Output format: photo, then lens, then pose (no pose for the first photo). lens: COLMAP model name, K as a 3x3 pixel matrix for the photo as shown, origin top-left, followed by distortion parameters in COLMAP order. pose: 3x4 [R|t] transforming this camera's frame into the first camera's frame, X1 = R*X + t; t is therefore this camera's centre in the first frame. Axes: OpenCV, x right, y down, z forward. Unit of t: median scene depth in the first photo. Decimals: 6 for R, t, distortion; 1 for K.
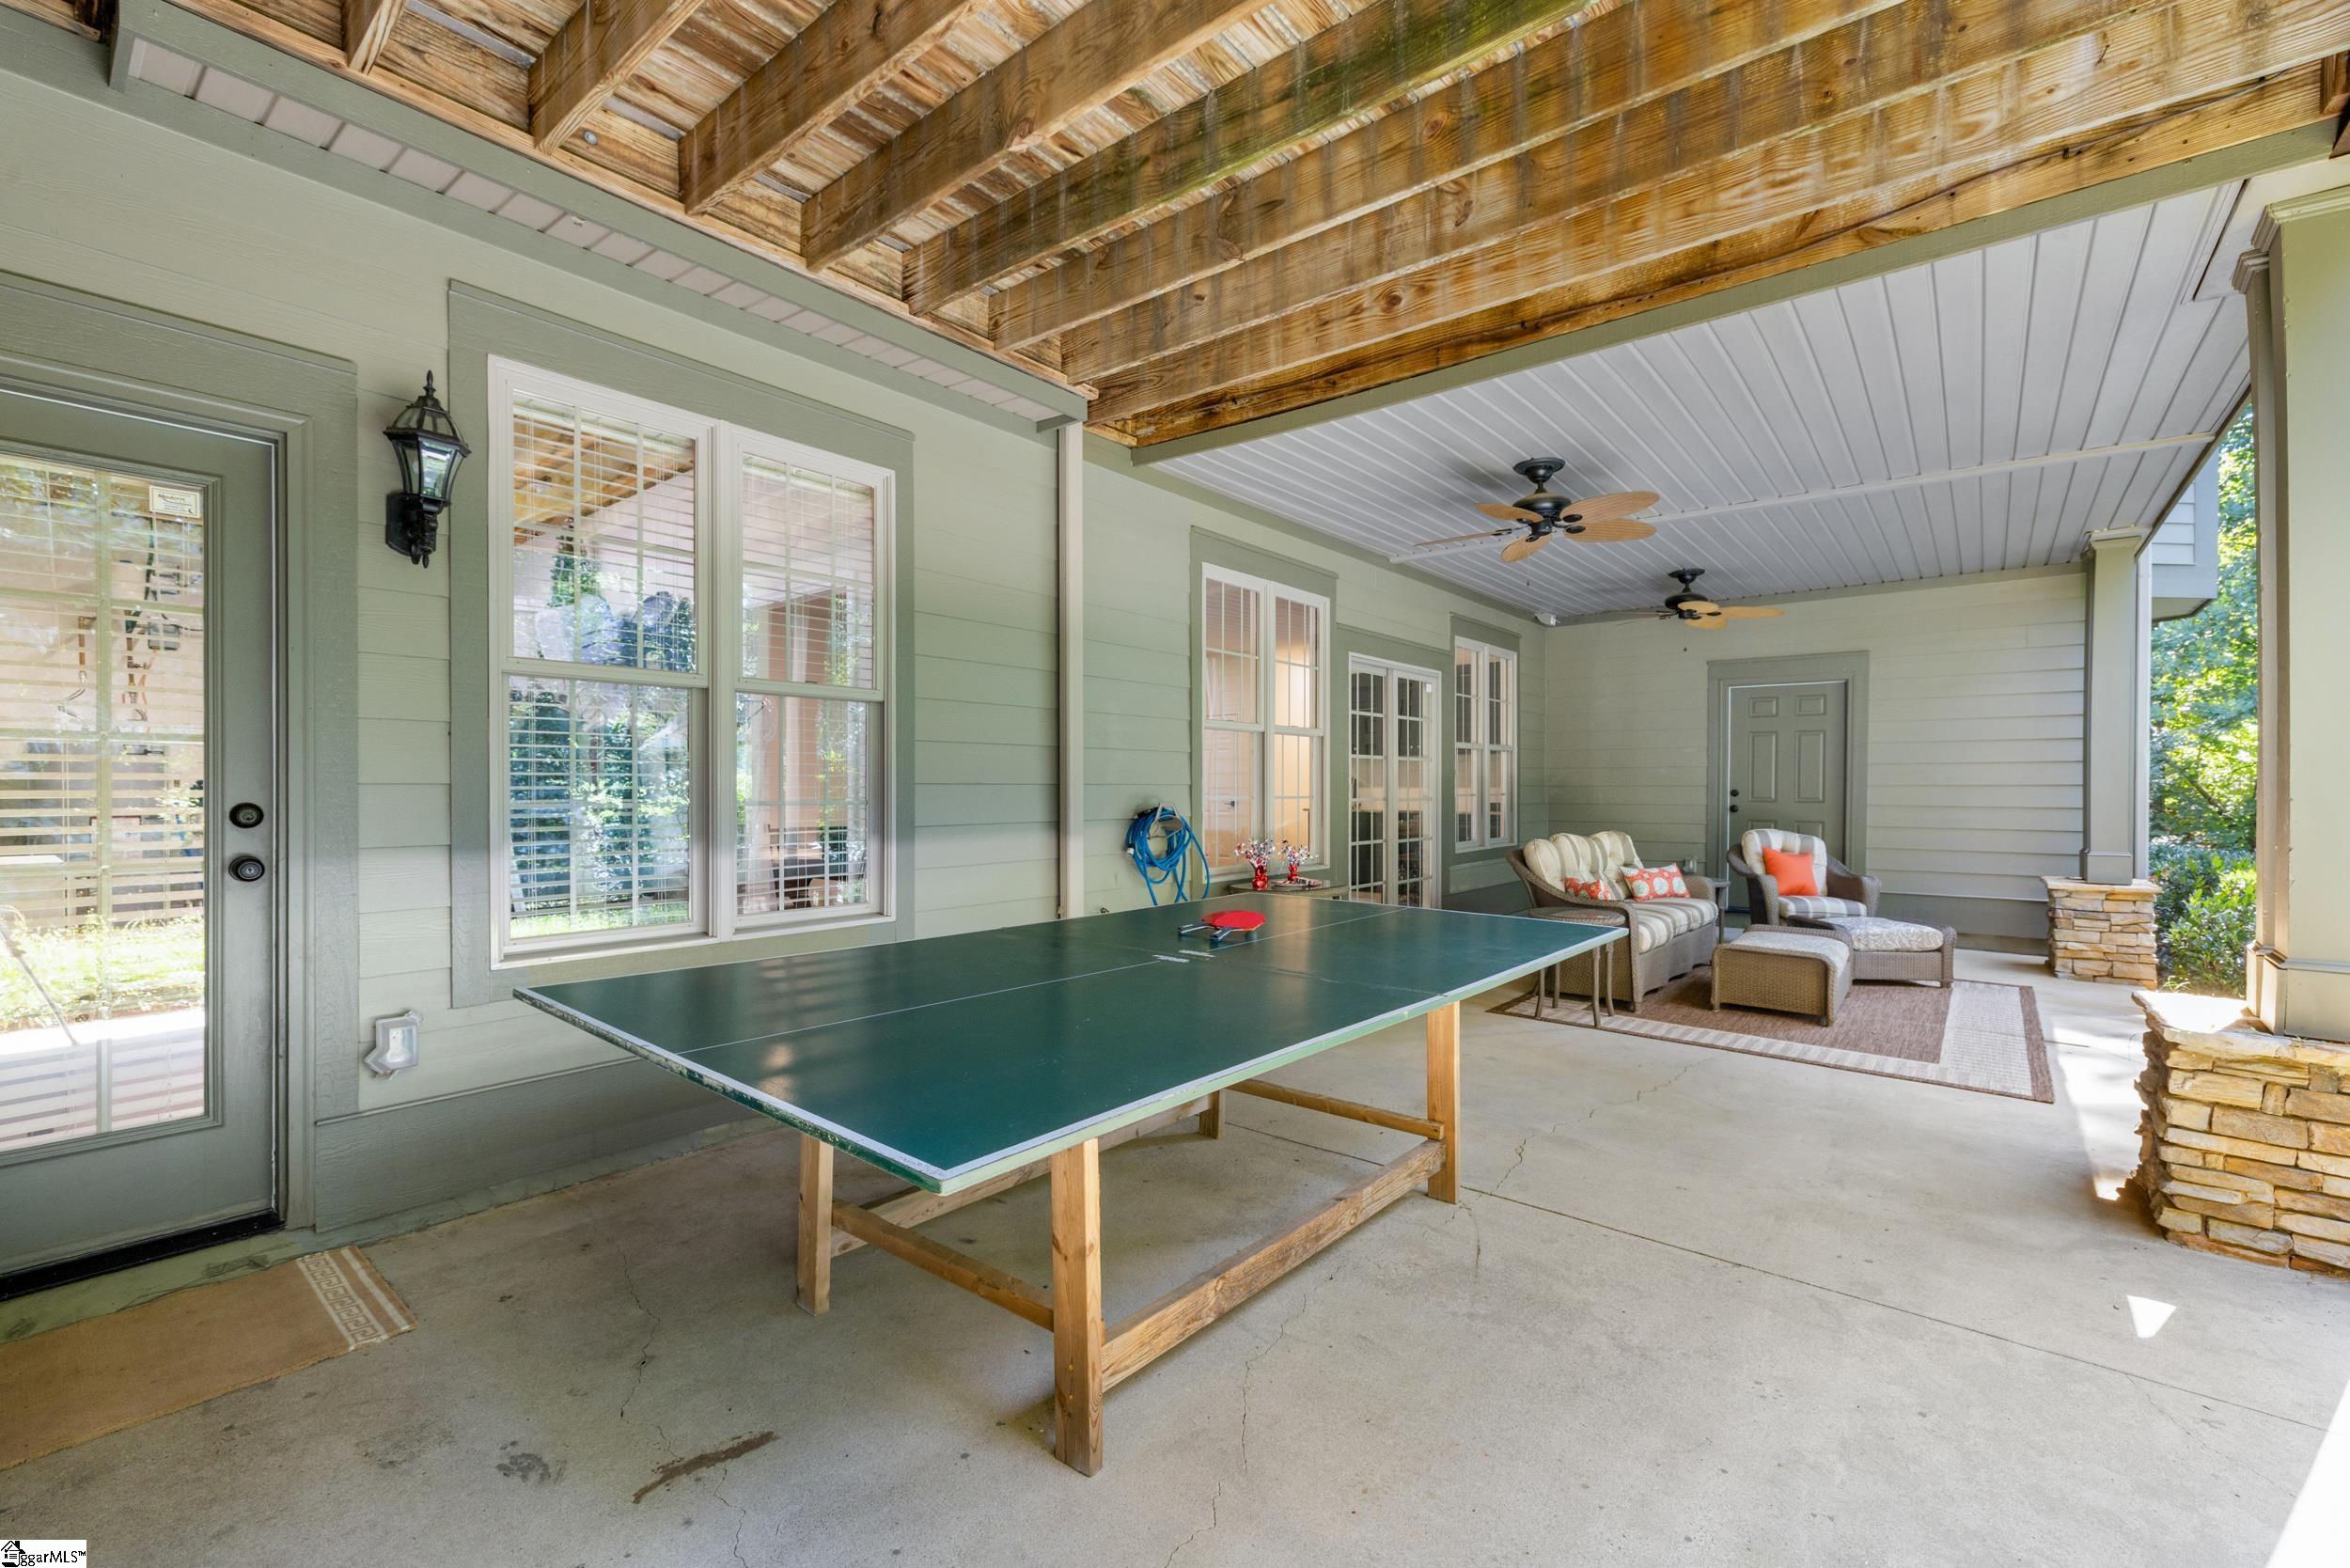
lens RADIAL K [[979.1, 0, 1175.0], [0, 979.1, 784.0], [0, 0, 1]] dist [-0.000004, -0.000127]
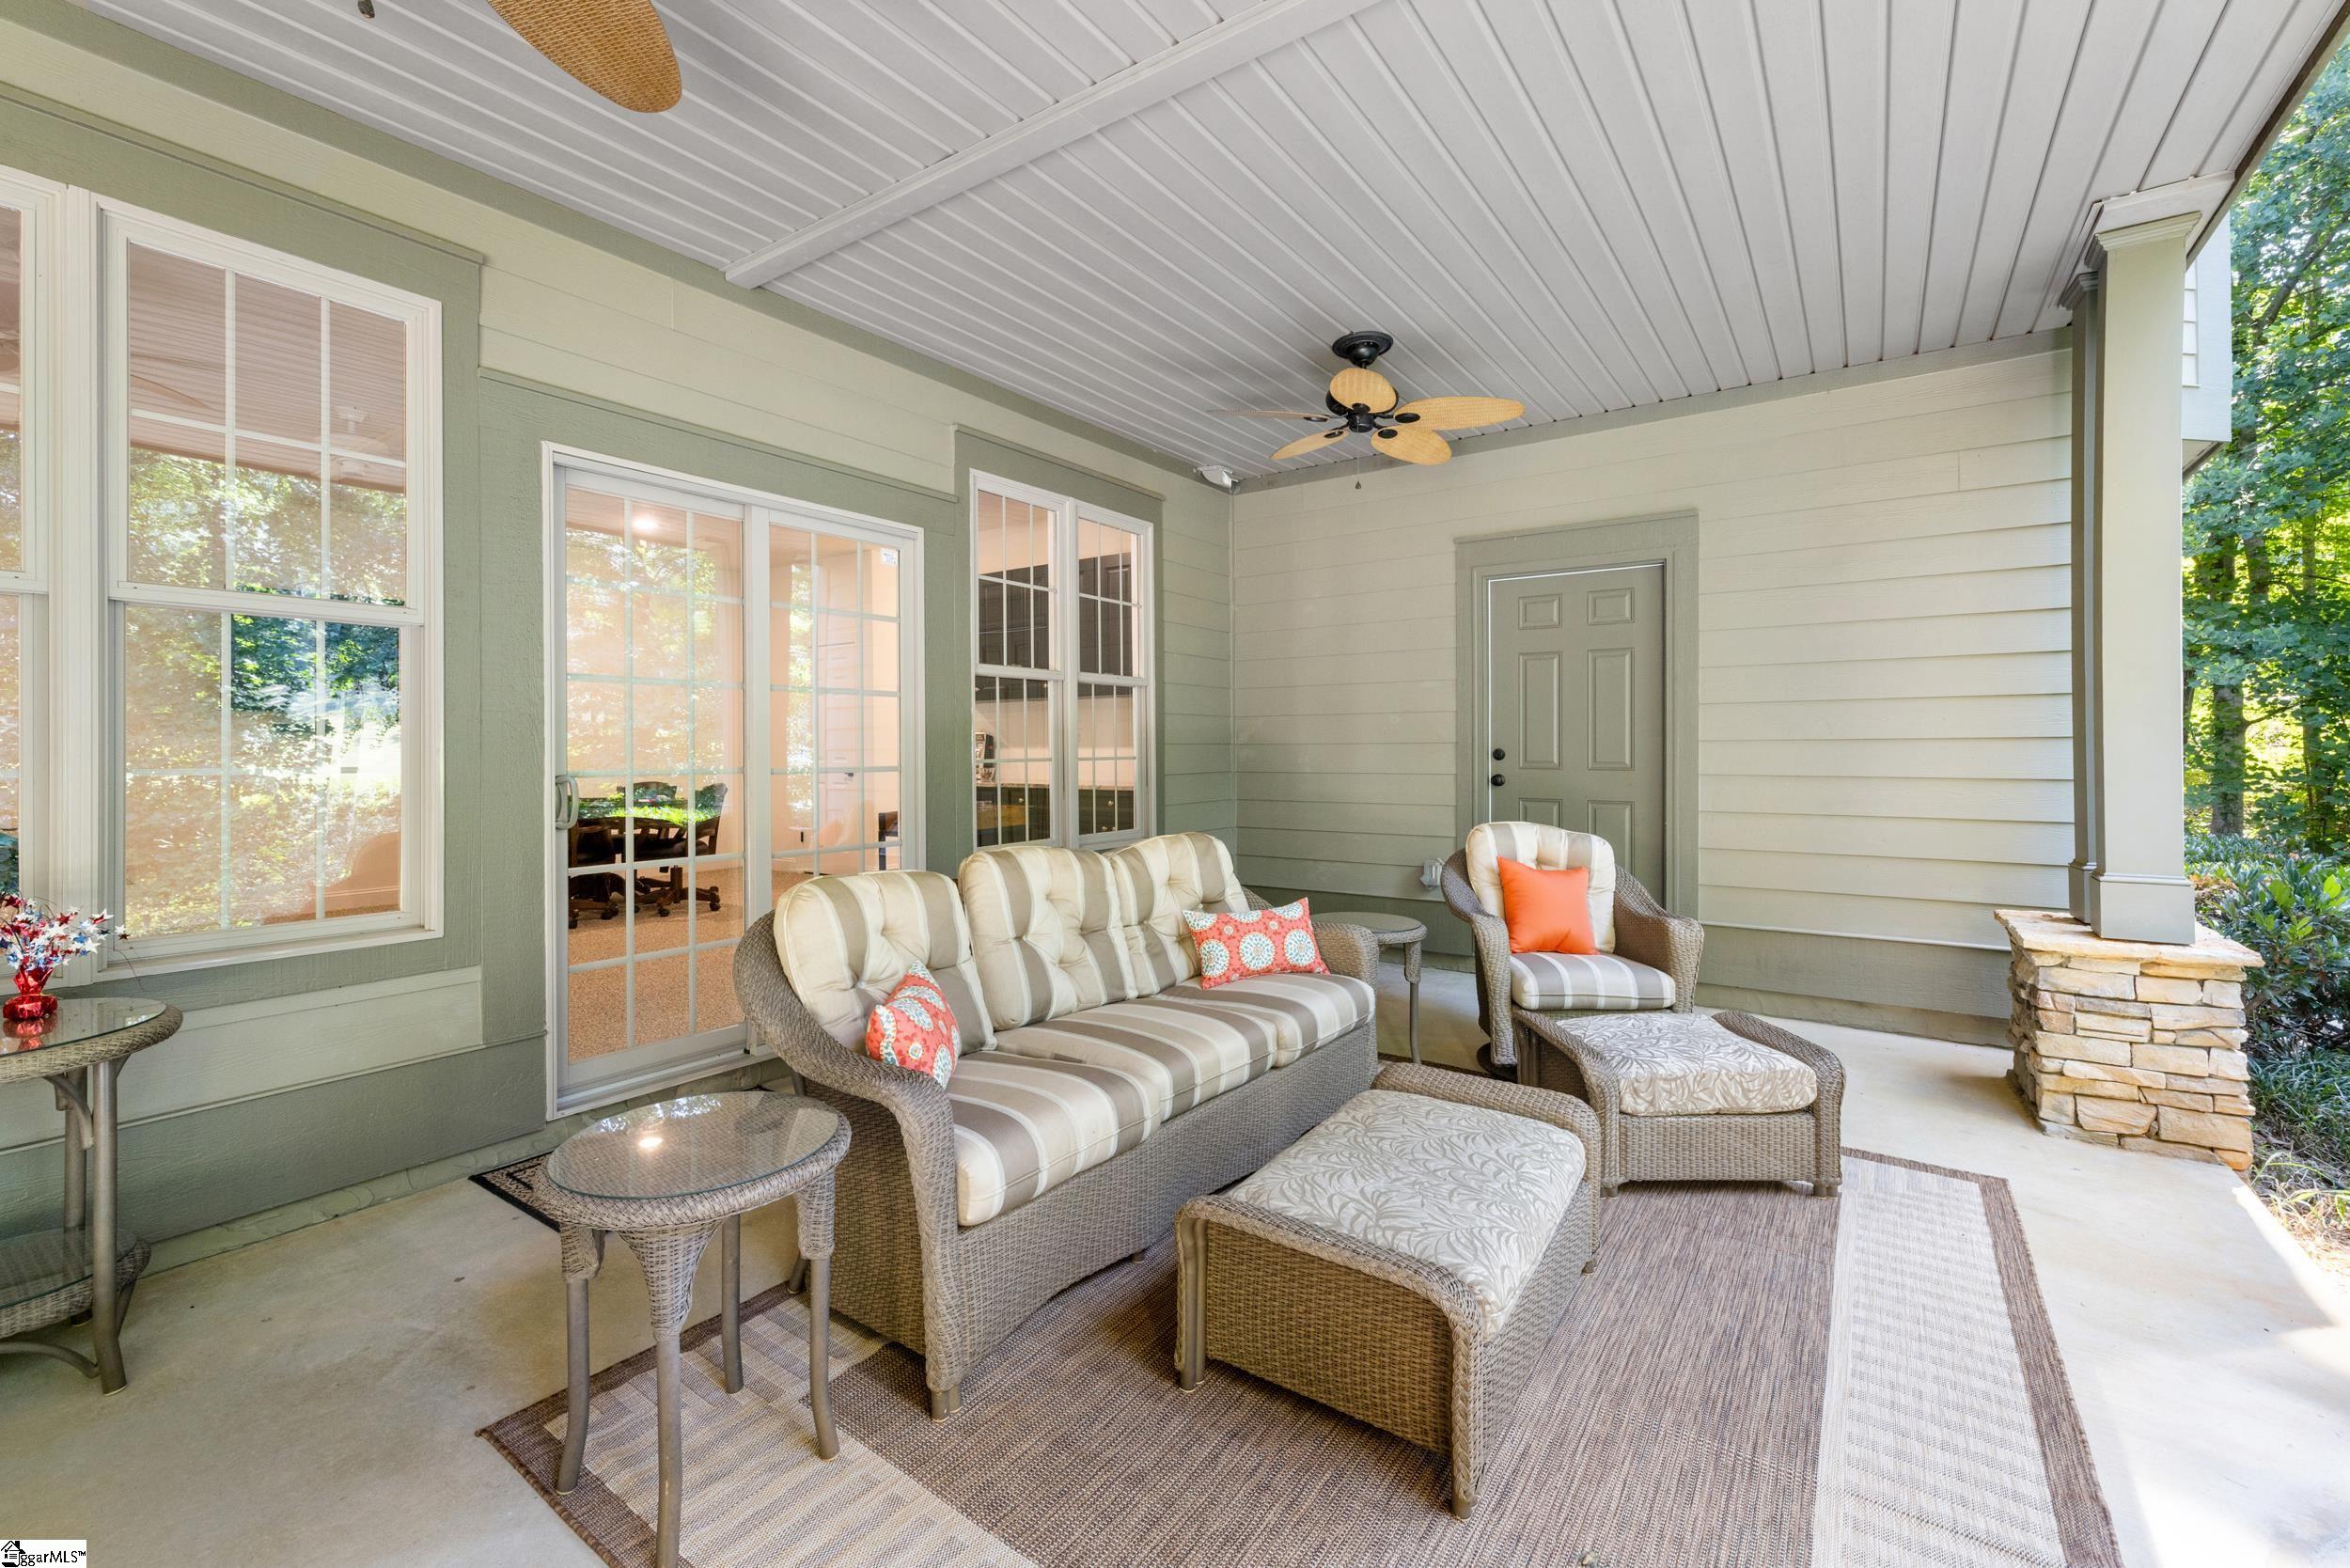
lens RADIAL K [[1001.8, 0, 1158.8], [0, 1001.8, 735.7], [0, 0, 1]] dist [-0.000852, -0.000042]
pose [[0.997332, -0.003835, 0.072895, 0.397860], [0.004590, 0.999938, -0.010183, 0.003630], [-0.072852, 0.010490, 0.997288, 0.497351]]
